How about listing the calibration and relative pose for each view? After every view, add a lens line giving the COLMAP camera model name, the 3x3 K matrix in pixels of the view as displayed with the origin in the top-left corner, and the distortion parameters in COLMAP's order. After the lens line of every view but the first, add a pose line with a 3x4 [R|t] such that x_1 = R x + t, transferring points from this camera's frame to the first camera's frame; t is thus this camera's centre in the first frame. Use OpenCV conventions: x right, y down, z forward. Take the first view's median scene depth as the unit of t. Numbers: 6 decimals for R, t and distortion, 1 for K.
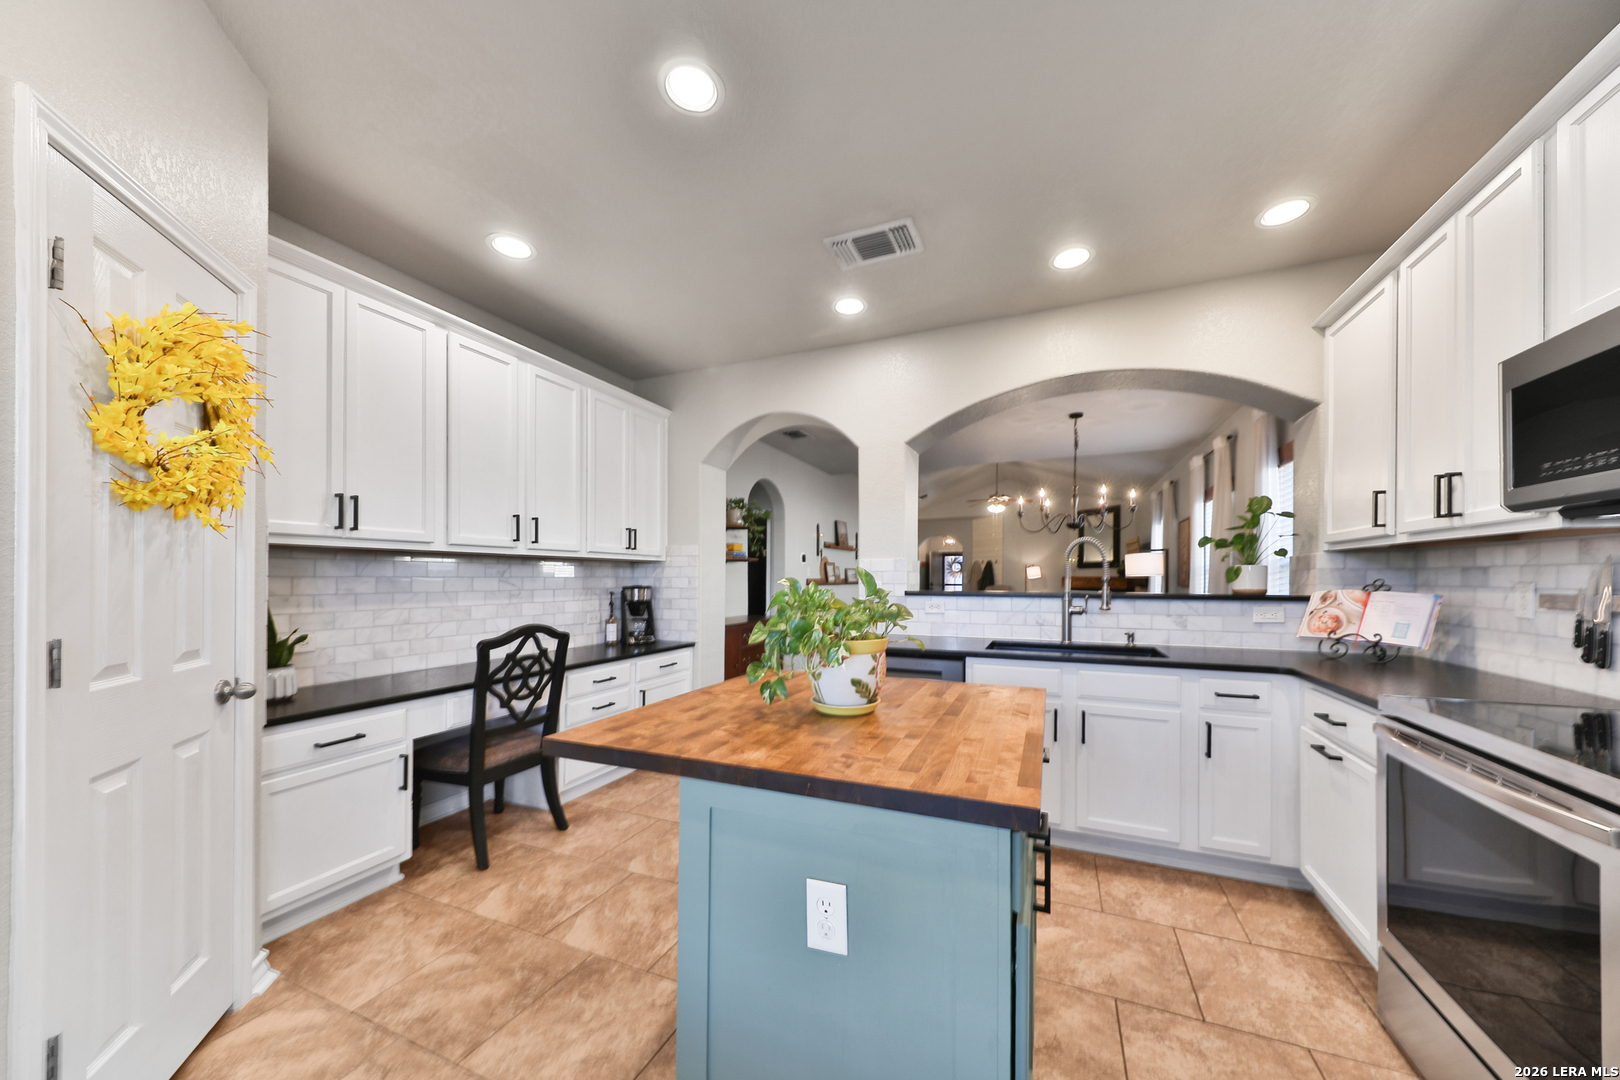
lens RADIAL K [[558.1, 0, 812.8], [0, 558.1, 588.7], [0, 0, 1]] dist [0.026168, -0.009957]
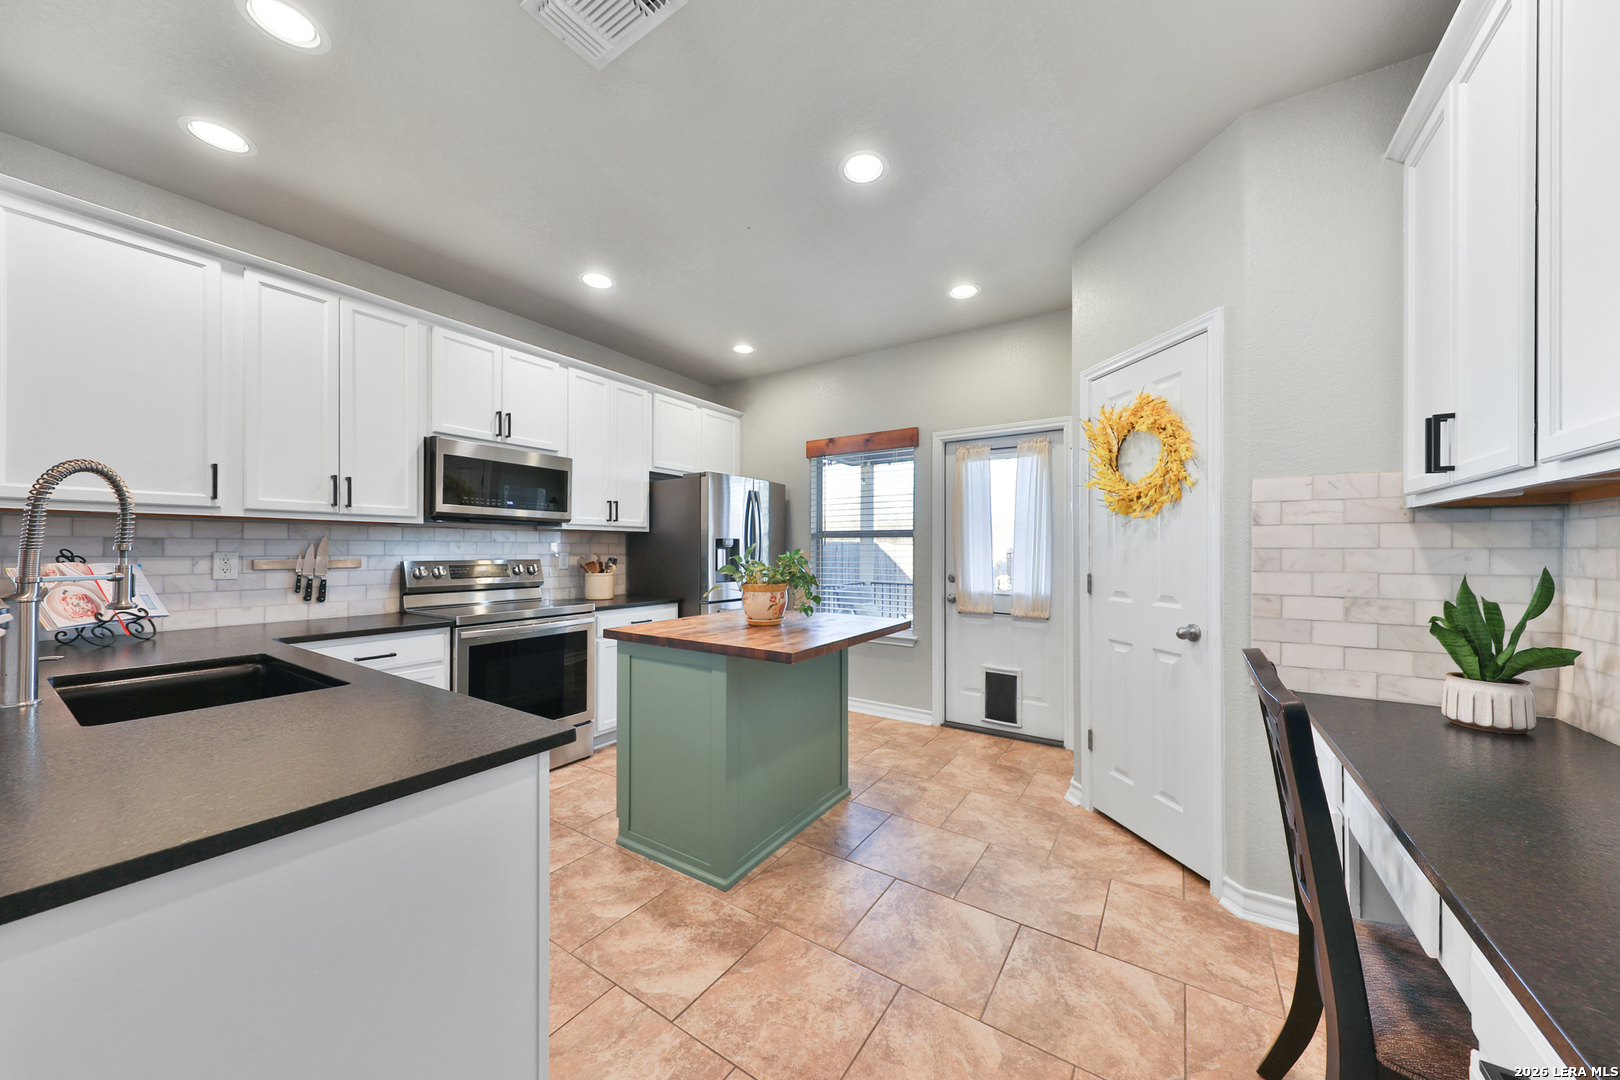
lens RADIAL K [[553.1, 0, 811.8], [0, 553.1, 546.6], [0, 0, 1]] dist [0.006999, -0.000062]
pose [[-0.984668, -0.000534, 0.174436, -0.246468], [0.001581, 0.999927, 0.011986, -0.029504], [-0.174430, 0.012078, -0.984596, 1.658301]]
